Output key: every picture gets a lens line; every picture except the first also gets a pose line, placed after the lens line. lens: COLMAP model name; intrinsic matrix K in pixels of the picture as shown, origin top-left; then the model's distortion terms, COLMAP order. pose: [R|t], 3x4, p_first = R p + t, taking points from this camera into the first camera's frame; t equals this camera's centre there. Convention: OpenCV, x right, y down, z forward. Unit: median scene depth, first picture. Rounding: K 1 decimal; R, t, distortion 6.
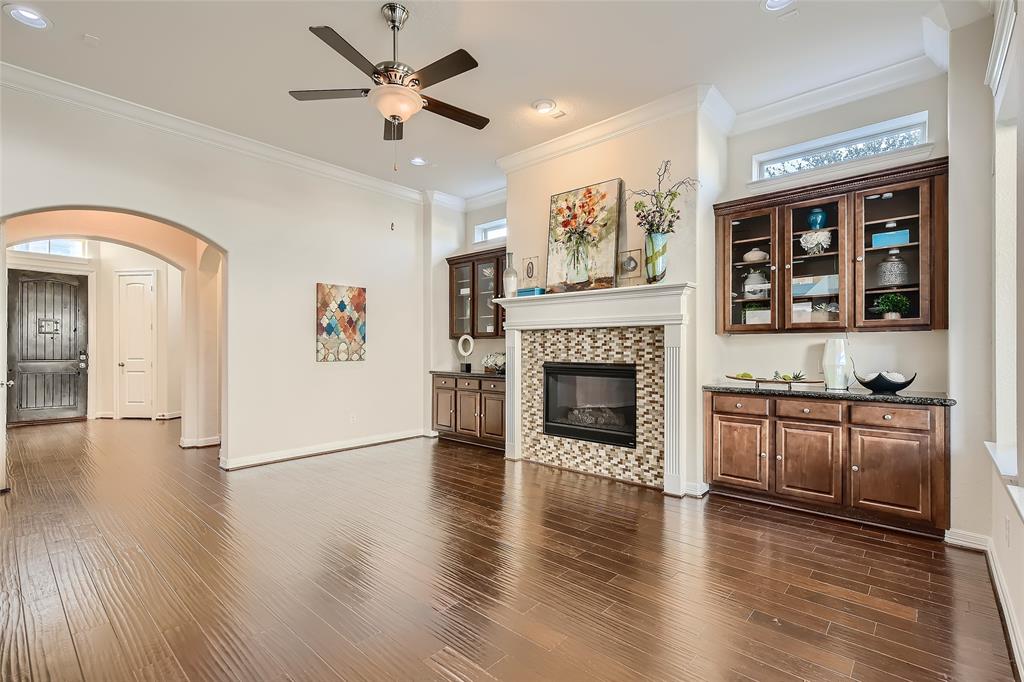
lens RADIAL K [[469.6, 0, 509.6], [0, 469.6, 345.1], [0, 0, 1]] dist [0.009827, -0.000758]
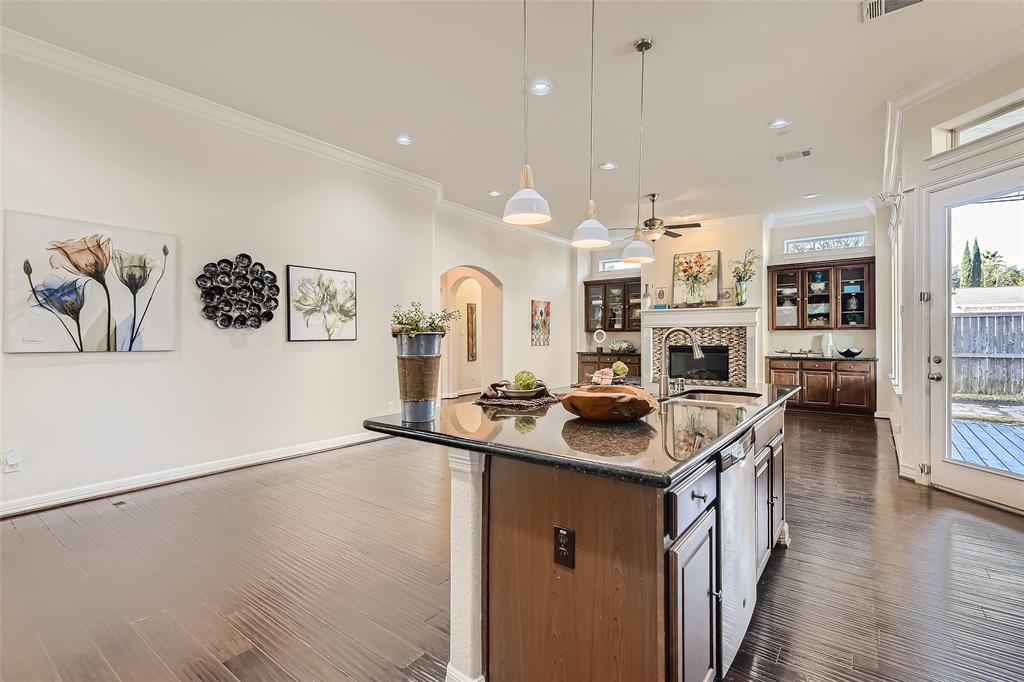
lens RADIAL K [[469.6, 0, 511.1], [0, 469.6, 335.5], [0, 0, 1]] dist [0.009827, -0.000758]
pose [[0.996613, -0.001535, 0.082220, -0.823321], [0.001492, 0.999999, 0.000589, -0.005531], [-0.082221, -0.000465, 0.996614, -0.913102]]
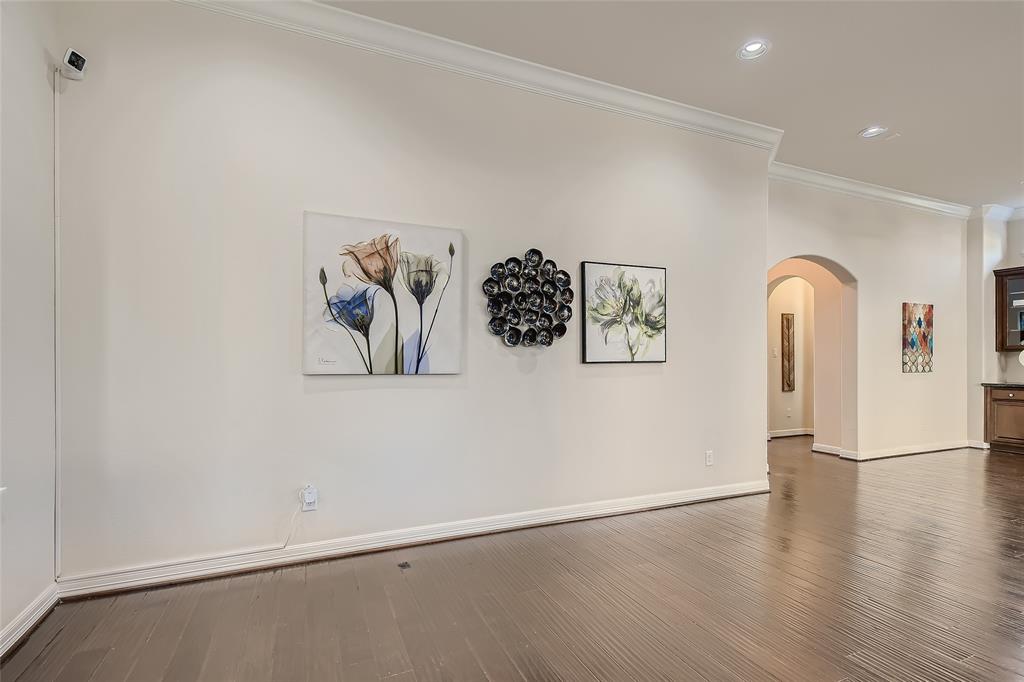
lens RADIAL K [[469.6, 0, 509.8], [0, 469.6, 361.1], [0, 0, 1]] dist [0.009827, -0.000758]
pose [[0.909375, 0.002080, -0.415973, -1.045233], [0.000819, 0.999977, 0.006793, -0.001342], [0.415977, -0.006518, 0.909352, -0.546249]]
